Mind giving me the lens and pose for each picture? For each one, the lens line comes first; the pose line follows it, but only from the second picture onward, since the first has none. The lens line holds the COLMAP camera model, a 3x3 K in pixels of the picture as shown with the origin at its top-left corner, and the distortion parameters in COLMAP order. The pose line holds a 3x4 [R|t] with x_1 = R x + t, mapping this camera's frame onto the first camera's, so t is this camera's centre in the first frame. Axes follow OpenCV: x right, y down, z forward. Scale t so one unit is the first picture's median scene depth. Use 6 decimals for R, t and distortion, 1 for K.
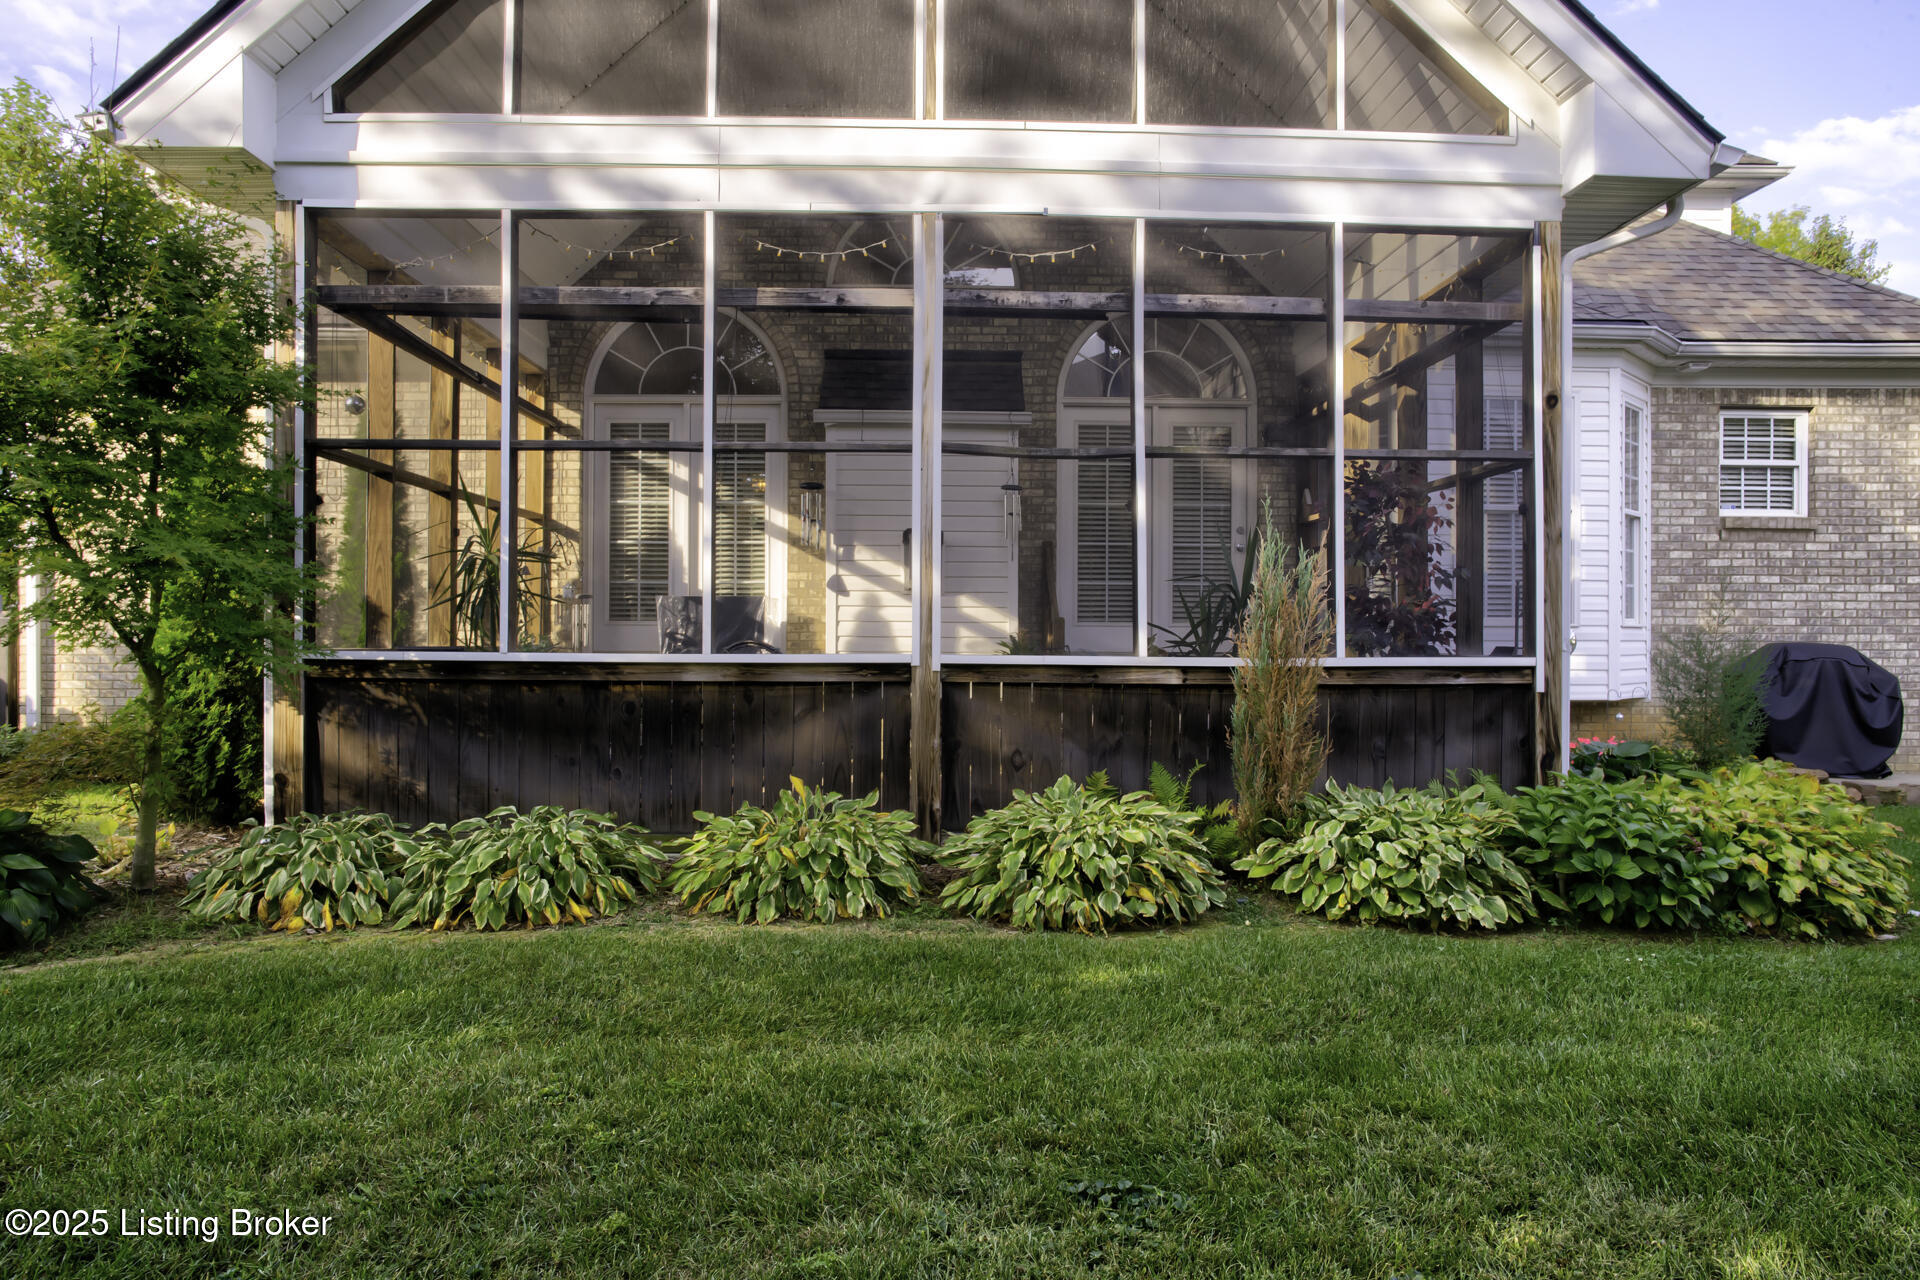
lens RADIAL K [[1305.6, 0, 955.6], [0, 1305.6, 630.0], [0, 0, 1]] dist [-0.030449, 0.008862]
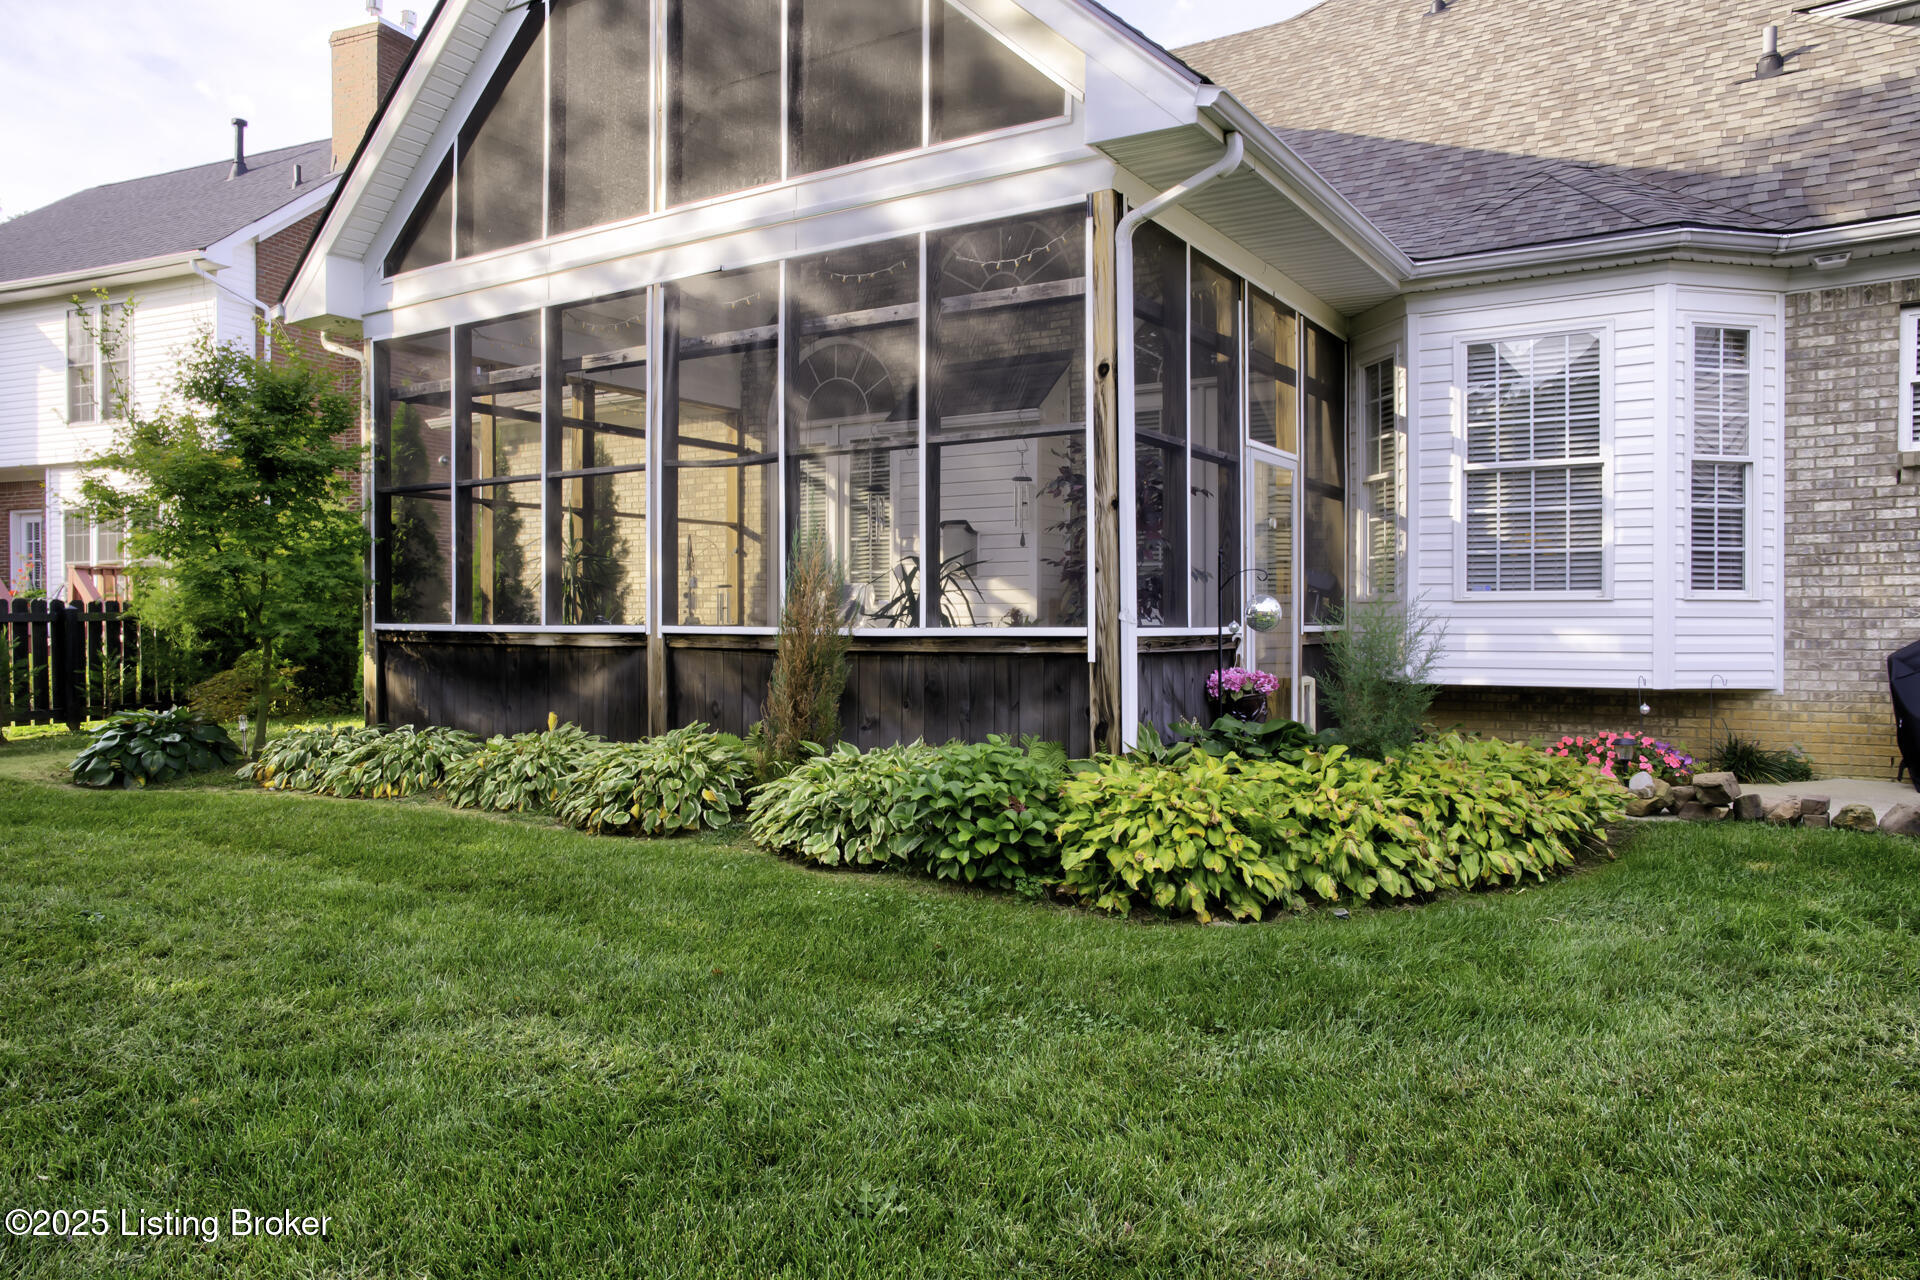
lens RADIAL K [[1305.6, 0, 941.7], [0, 1305.6, 654.2], [0, 0, 1]] dist [-0.030449, 0.008862]
pose [[0.815959, 0.011149, -0.578003, 0.842190], [0.003055, 0.999717, 0.023595, 0.015515], [0.578102, -0.021018, 0.815694, 0.091324]]
